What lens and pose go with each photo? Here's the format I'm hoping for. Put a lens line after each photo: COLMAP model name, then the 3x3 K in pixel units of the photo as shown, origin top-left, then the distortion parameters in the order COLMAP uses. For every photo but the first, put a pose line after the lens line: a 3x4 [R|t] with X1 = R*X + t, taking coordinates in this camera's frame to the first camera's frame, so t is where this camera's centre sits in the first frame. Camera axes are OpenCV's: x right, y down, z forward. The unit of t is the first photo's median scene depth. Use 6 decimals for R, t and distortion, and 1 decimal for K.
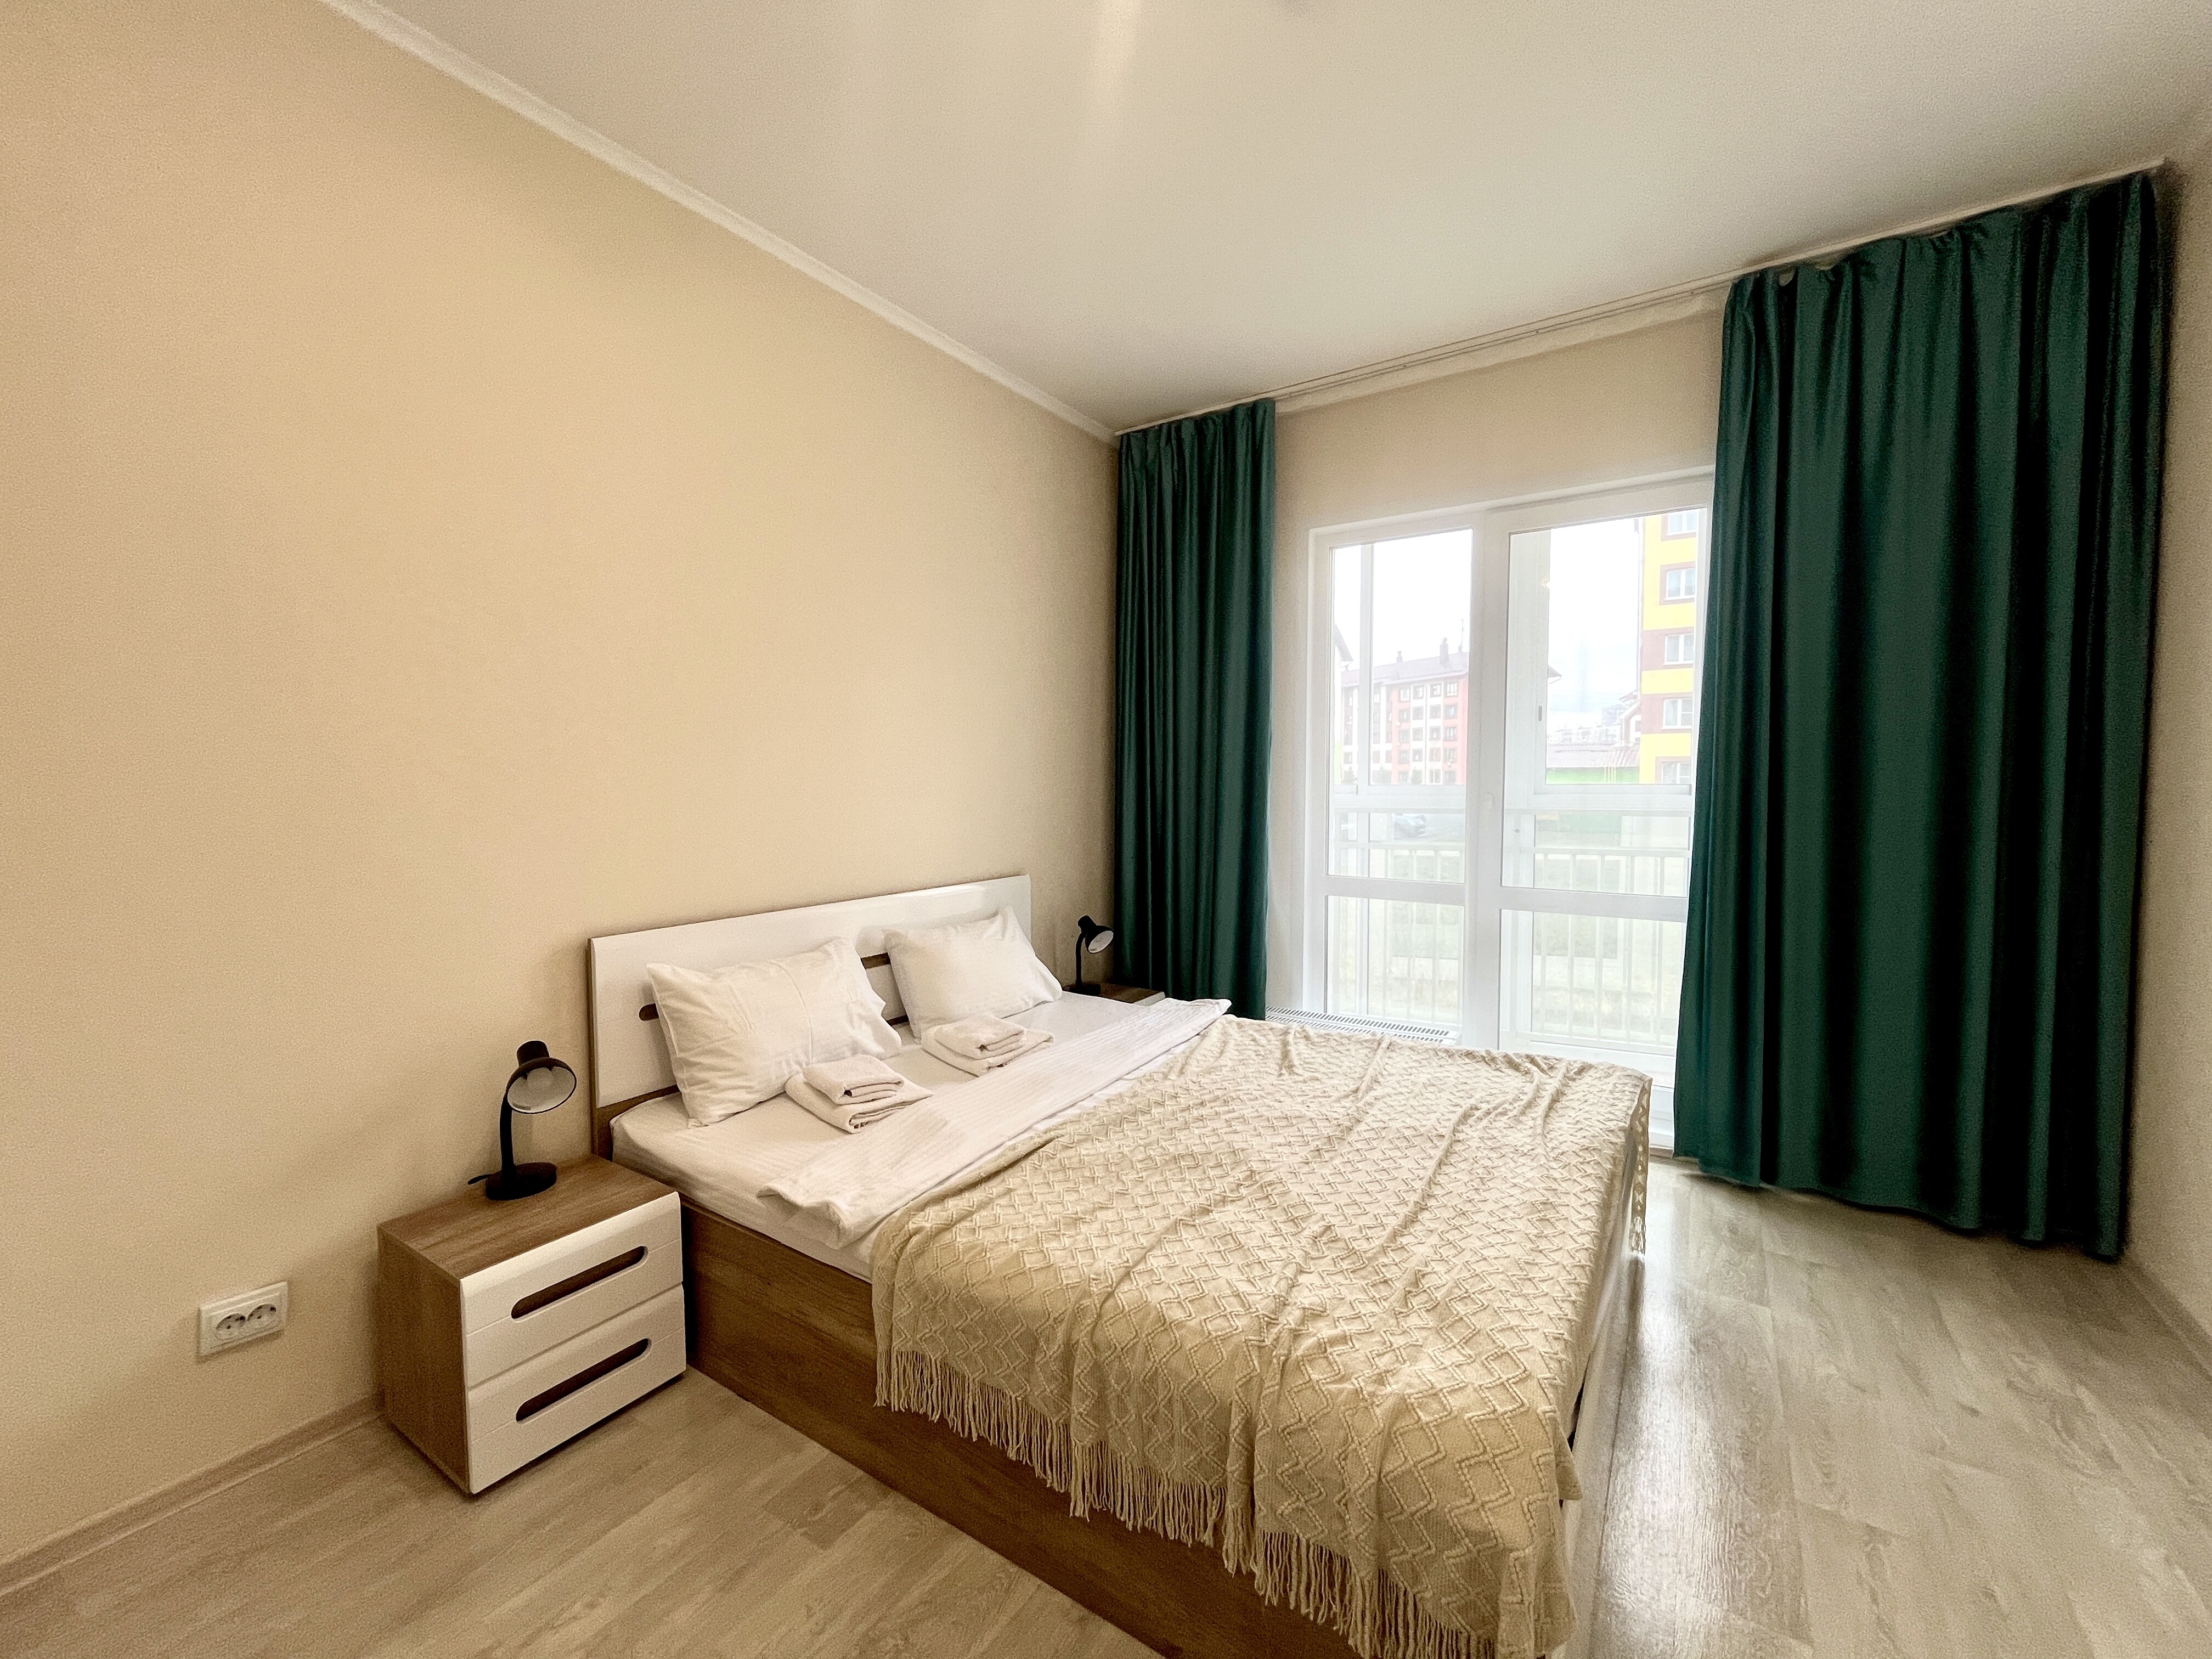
lens RADIAL K [[897.9, 0, 1118.6], [0, 897.9, 817.4], [0, 0, 1]] dist [-0.002022, 0.001641]
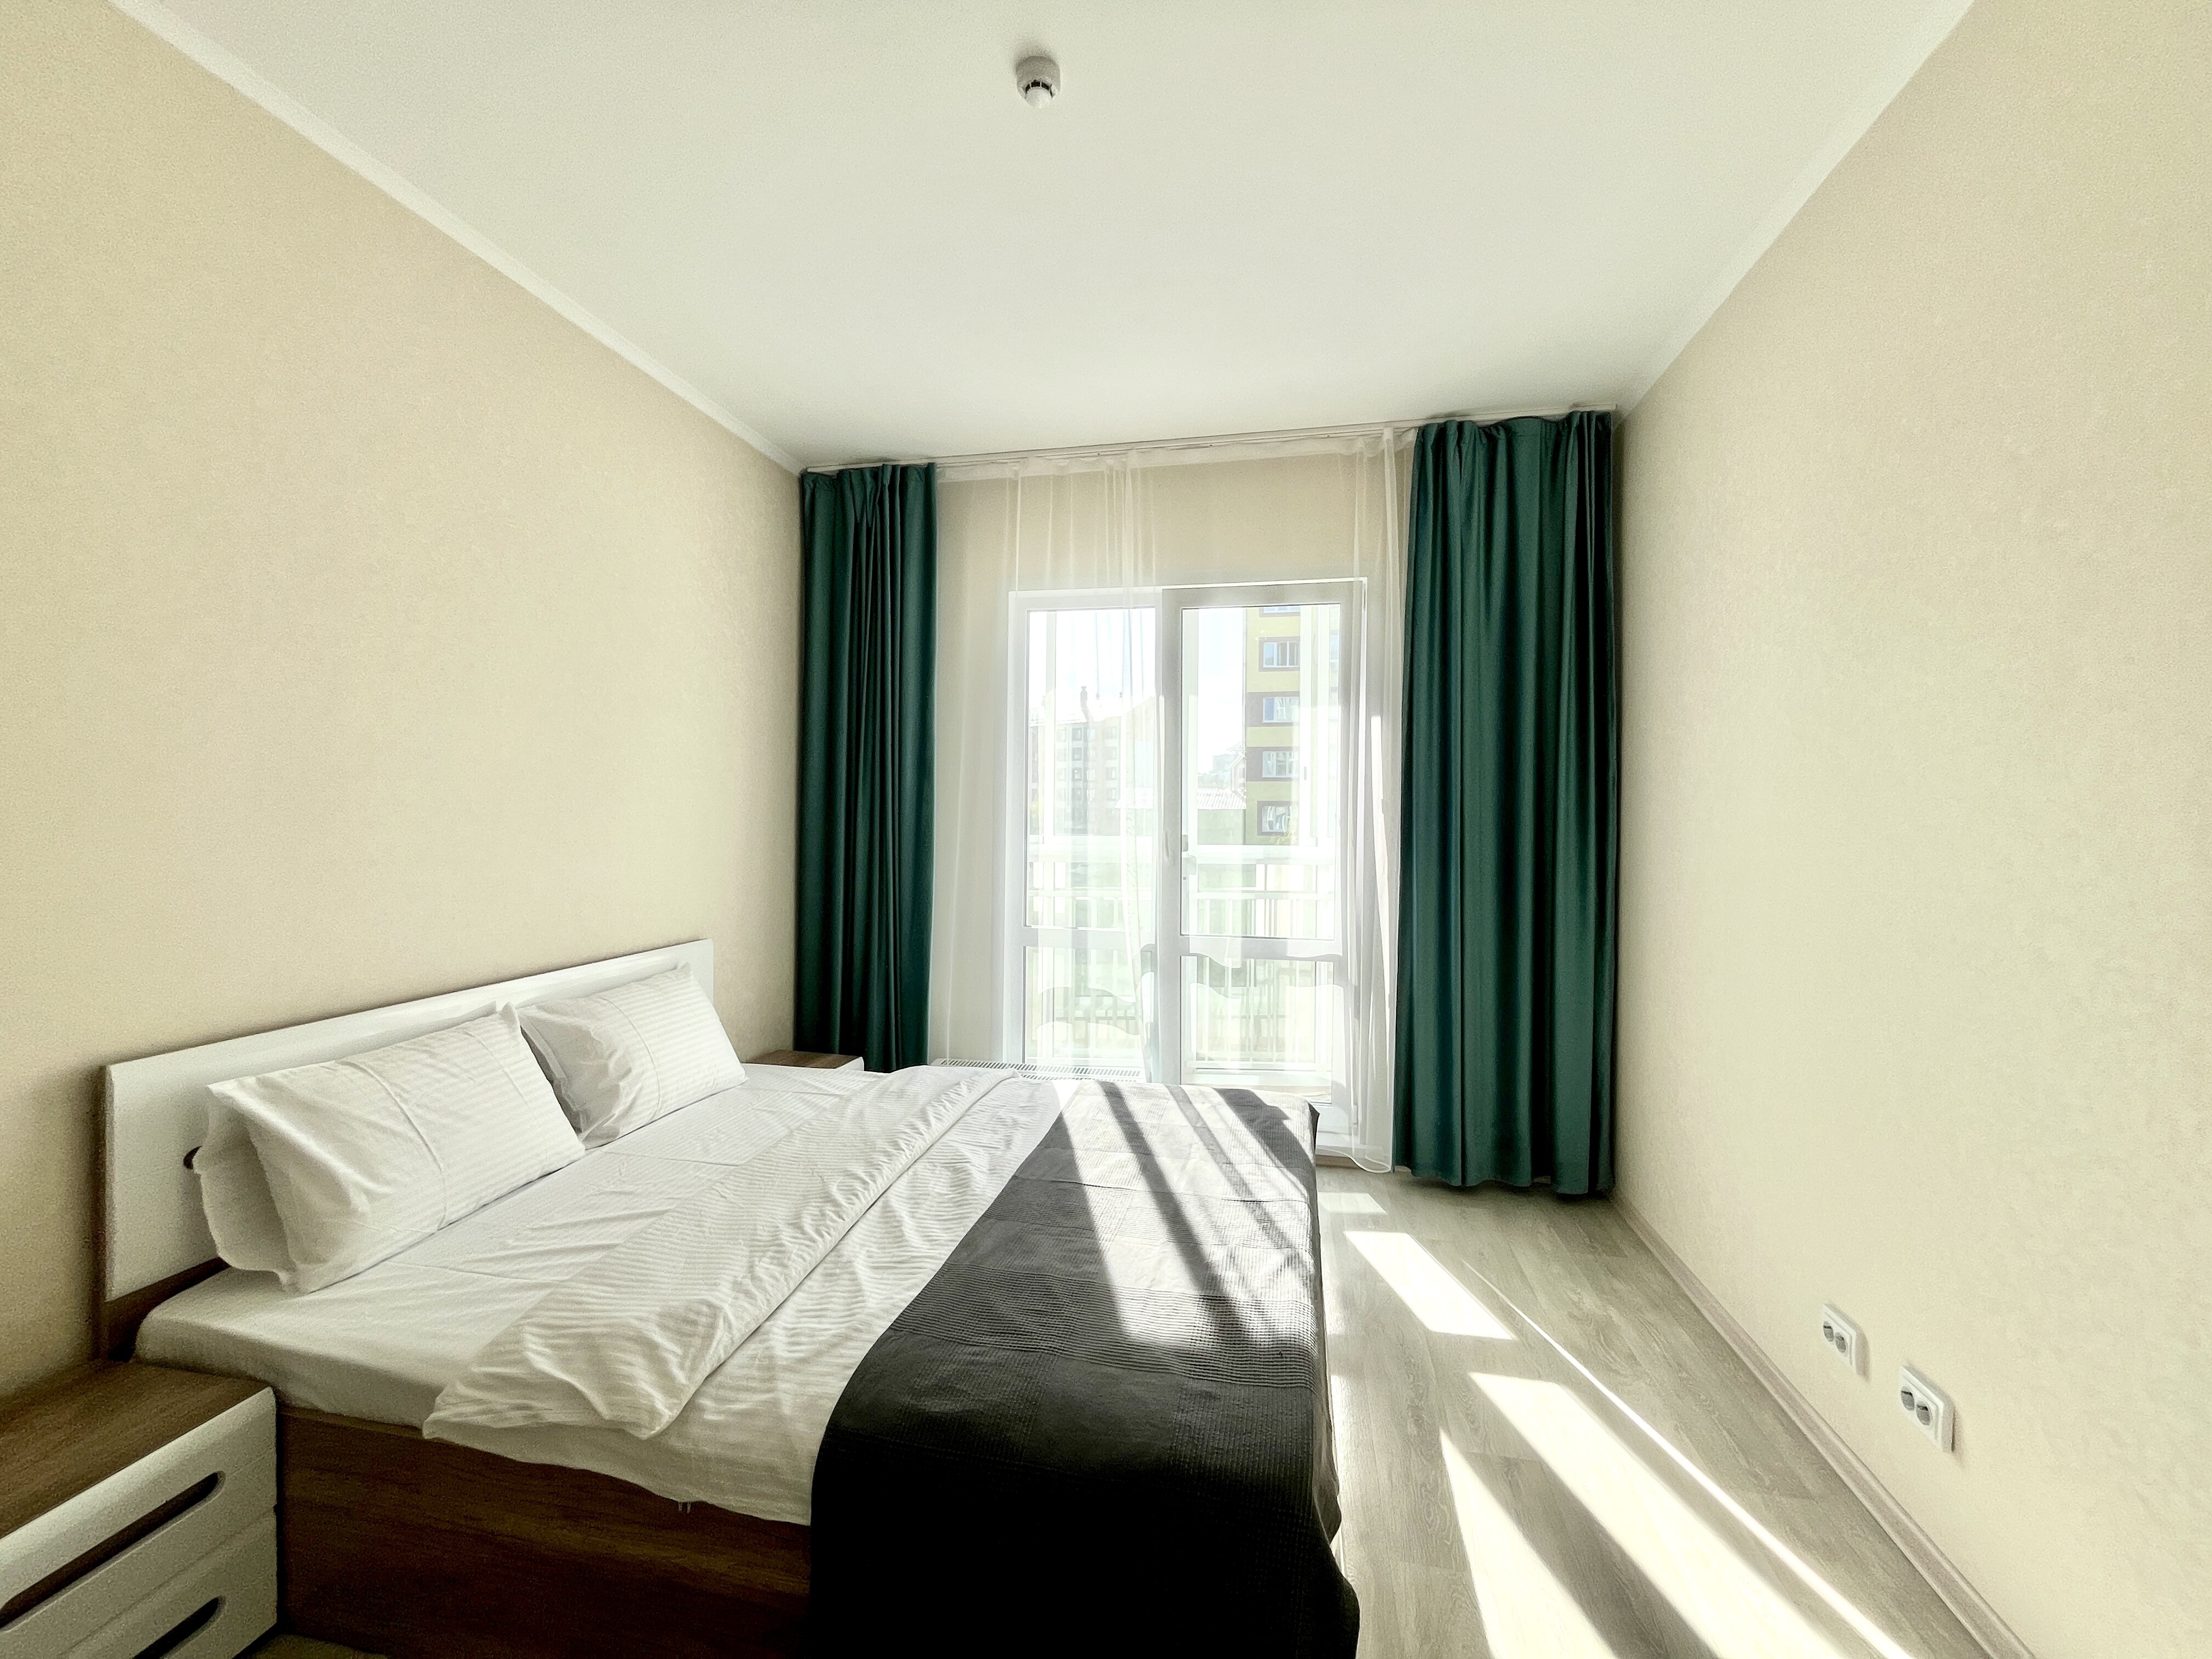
lens RADIAL K [[897.9, 0, 1097.7], [0, 897.9, 817.3], [0, 0, 1]] dist [-0.002022, 0.001641]
pose [[0.931260, 0.009863, 0.364221, -0.095709], [0.004004, 0.999296, -0.037298, -0.032788], [-0.364333, 0.036192, 0.930565, 0.010658]]
